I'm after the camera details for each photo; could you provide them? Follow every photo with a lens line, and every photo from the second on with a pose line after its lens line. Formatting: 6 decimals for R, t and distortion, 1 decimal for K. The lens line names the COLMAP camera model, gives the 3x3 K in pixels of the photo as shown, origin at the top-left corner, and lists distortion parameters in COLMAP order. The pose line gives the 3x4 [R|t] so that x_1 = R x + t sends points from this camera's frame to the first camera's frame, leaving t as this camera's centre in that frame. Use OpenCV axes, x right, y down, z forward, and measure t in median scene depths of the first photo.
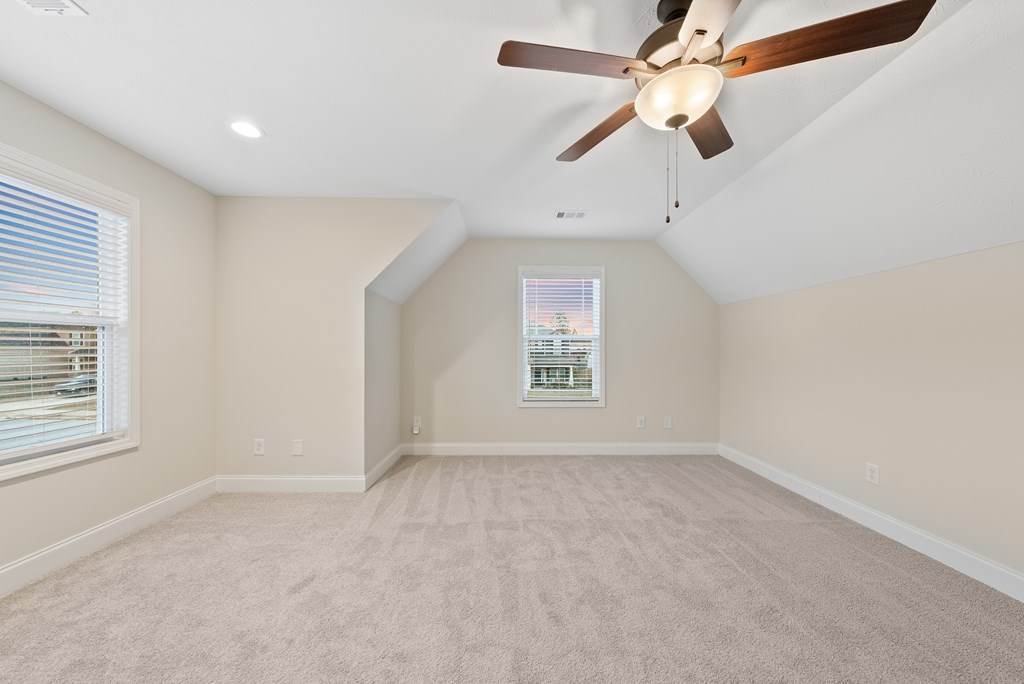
lens RADIAL K [[353.8, 0, 512.8], [0, 353.8, 350.5], [0, 0, 1]] dist [-0.001796, -0.000471]
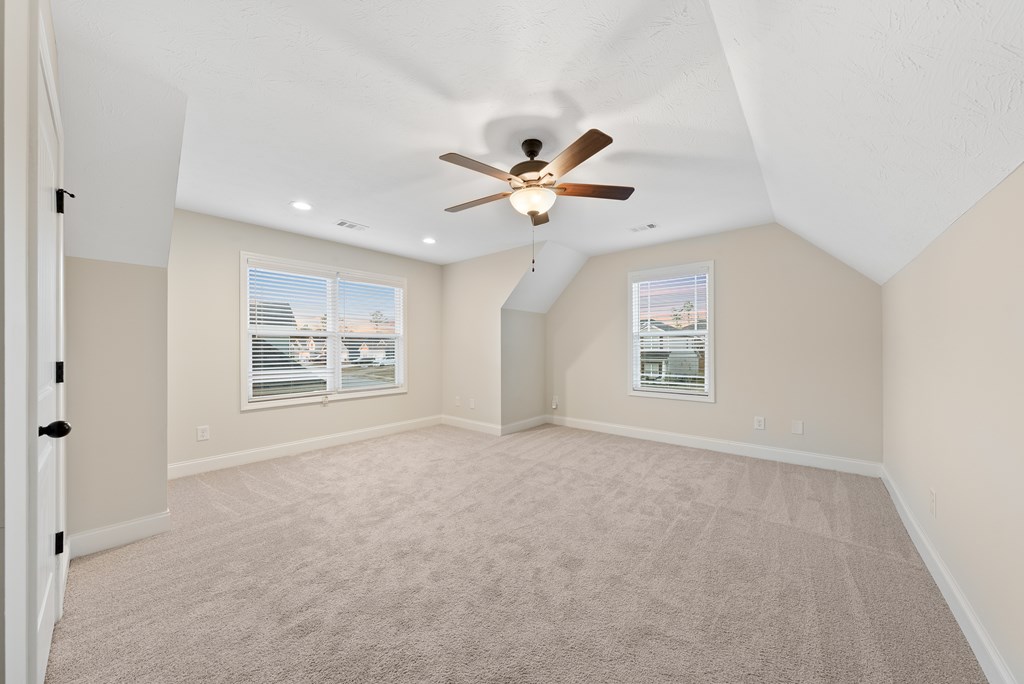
lens RADIAL K [[353.8, 0, 516.0], [0, 353.8, 344.3], [0, 0, 1]] dist [-0.001796, -0.000471]
pose [[0.751202, -0.013286, -0.659939, 0.801264], [0.007888, 0.999907, -0.011153, 0.005496], [0.660025, 0.003173, 0.751237, -0.177328]]
